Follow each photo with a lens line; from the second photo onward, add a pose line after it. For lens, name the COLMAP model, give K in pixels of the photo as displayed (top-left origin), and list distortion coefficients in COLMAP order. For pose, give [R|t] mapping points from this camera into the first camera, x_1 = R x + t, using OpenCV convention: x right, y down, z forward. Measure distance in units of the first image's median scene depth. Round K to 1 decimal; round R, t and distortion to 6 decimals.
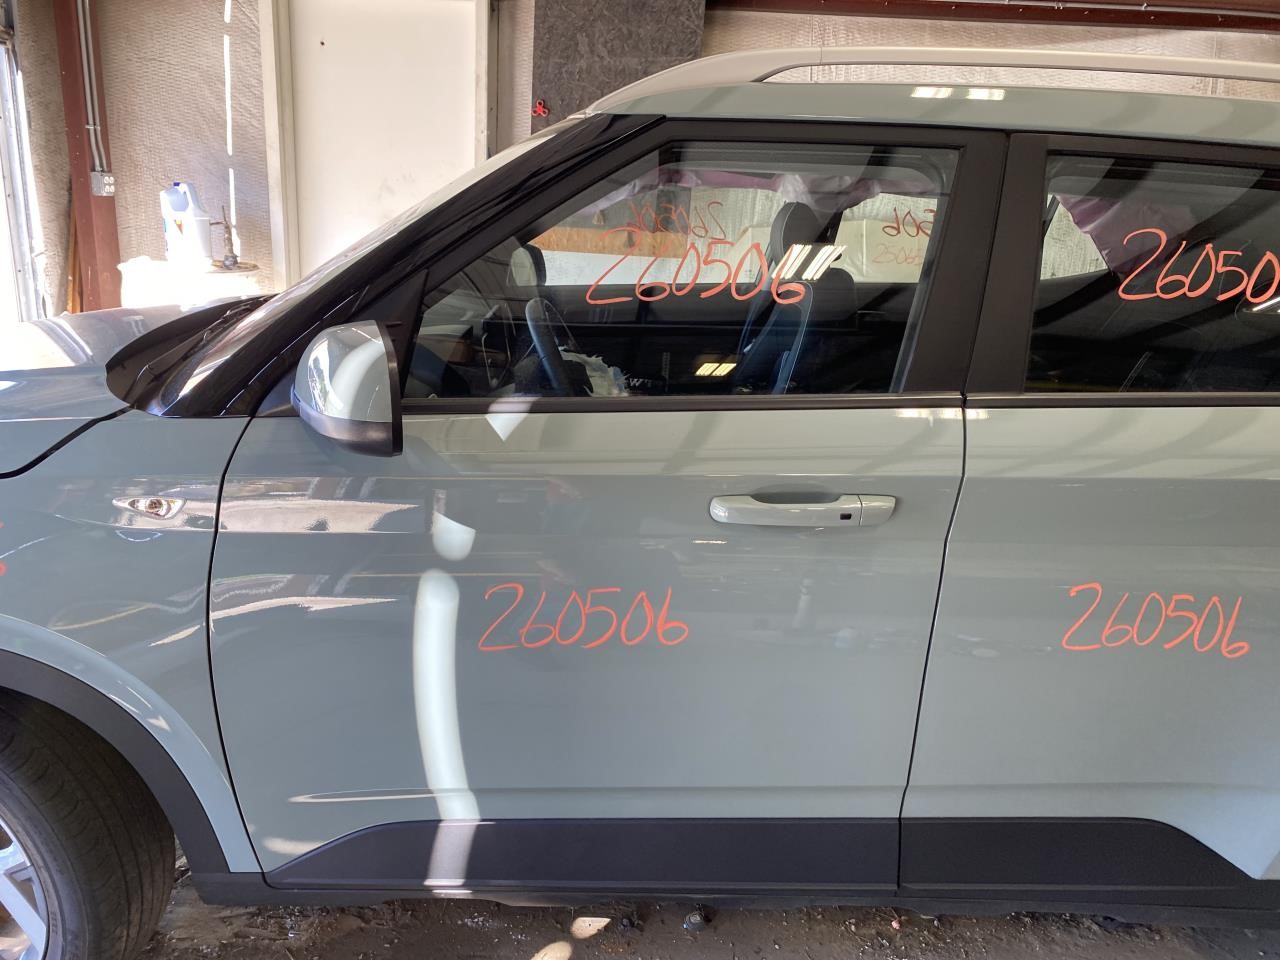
lens RADIAL K [[944.3, 0, 637.8], [0, 944.3, 474.9], [0, 0, 1]] dist [0.061778, -0.002363]
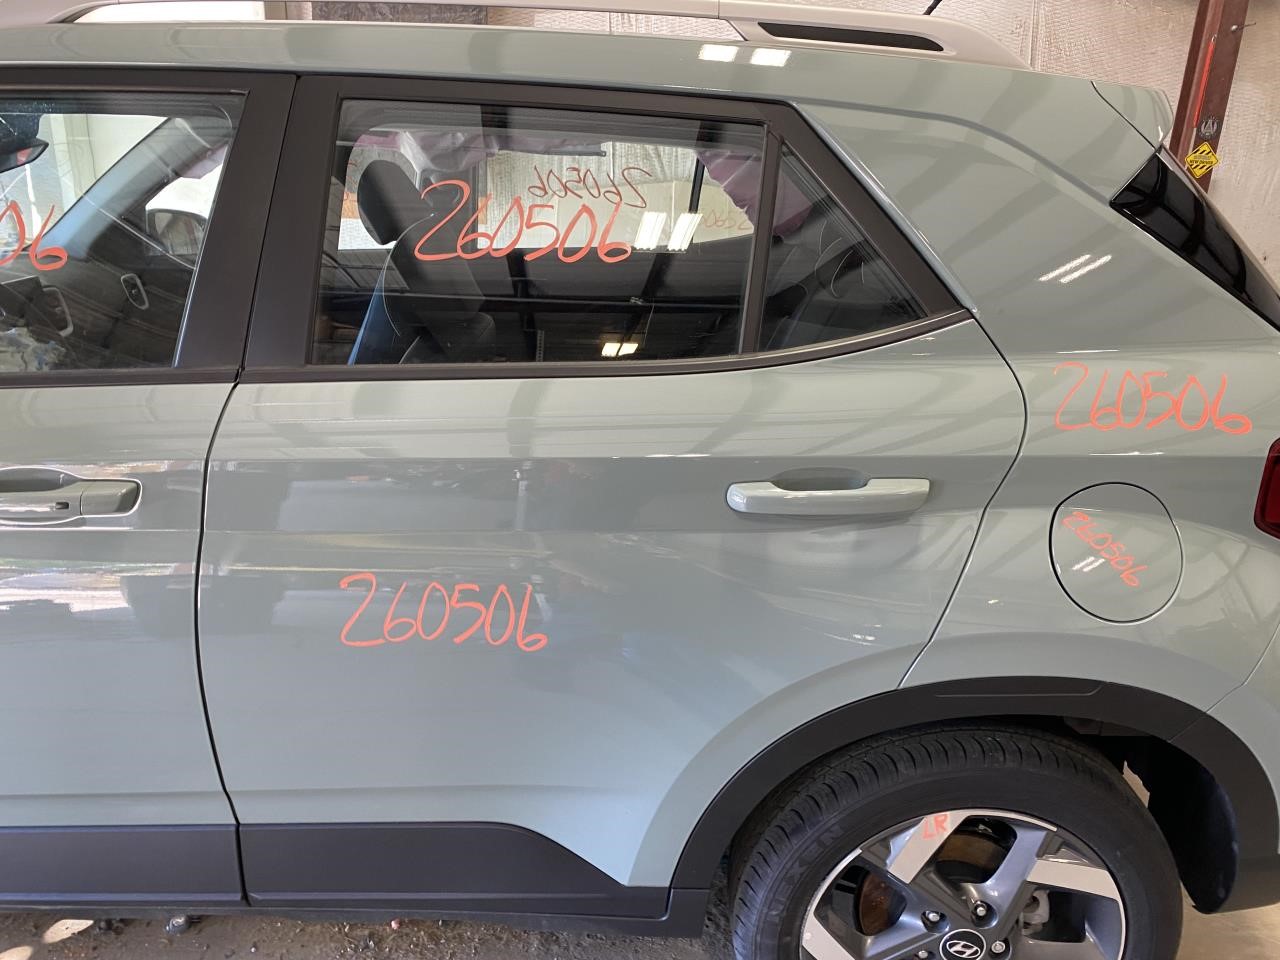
lens RADIAL K [[973.6, 0, 640.0], [0, 973.6, 525.9], [0, 0, 1]] dist [0.004345, 0.002562]
pose [[0.999155, -0.013762, -0.038734, 0.575219], [0.016296, 0.997695, 0.065874, 0.007322], [0.037738, -0.066450, 0.997076, 0.060906]]
